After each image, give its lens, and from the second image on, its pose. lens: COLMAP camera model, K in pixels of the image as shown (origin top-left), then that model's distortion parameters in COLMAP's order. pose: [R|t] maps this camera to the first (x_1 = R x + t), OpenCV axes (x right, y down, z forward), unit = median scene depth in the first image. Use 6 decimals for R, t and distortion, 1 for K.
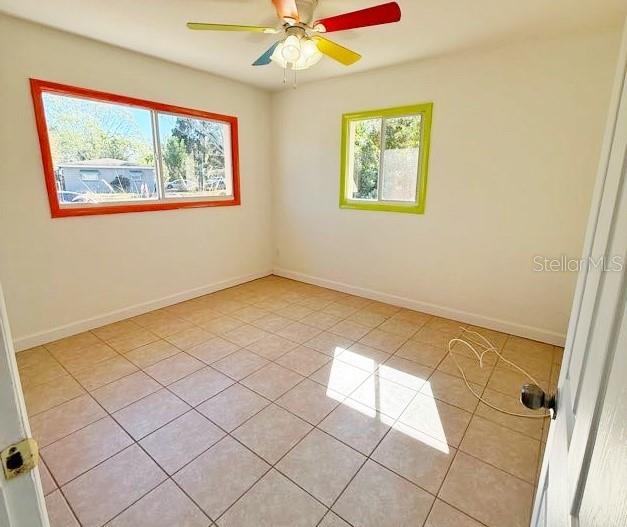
lens RADIAL K [[333.2, 0, 313.0], [0, 333.2, 254.3], [0, 0, 1]] dist [-0.000085, -0.000021]
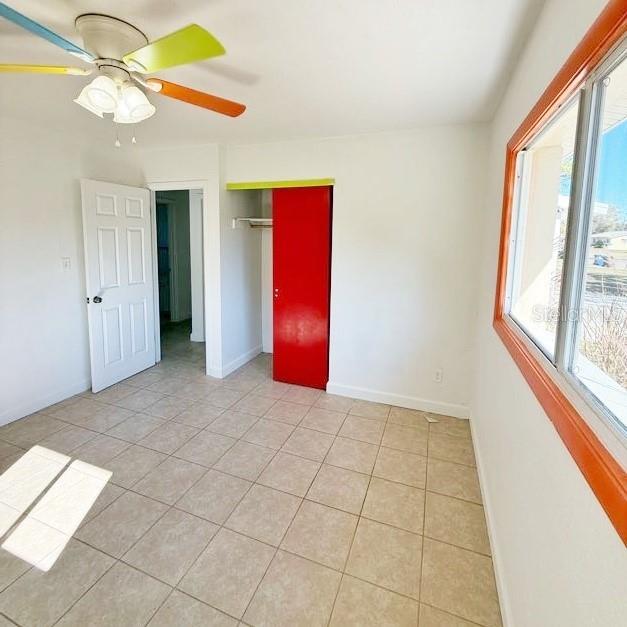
lens RADIAL K [[333.4, 0, 313.5], [0, 333.4, 269.9], [0, 0, 1]] dist [0.000158, -0.000670]
pose [[-0.954487, 0.004449, -0.298220, -0.190190], [-0.089903, 0.949090, 0.301903, -0.408220], [0.284381, 0.314974, -0.905494, 1.494442]]
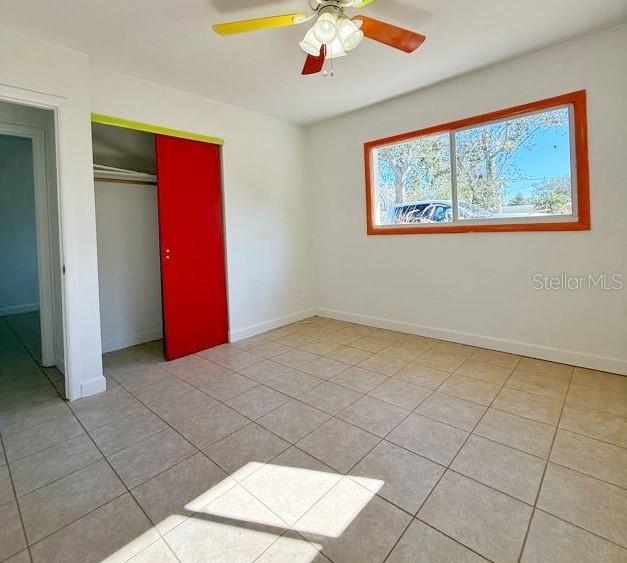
lens RADIAL K [[332.9, 0, 314.0], [0, 332.9, 230.4], [0, 0, 1]] dist [0.003549, 0.001999]
pose [[-0.078193, 0.001148, -0.996938, 0.624076], [-0.177813, 0.983949, 0.015079, -0.107266], [0.980953, 0.178448, -0.076734, 0.874383]]
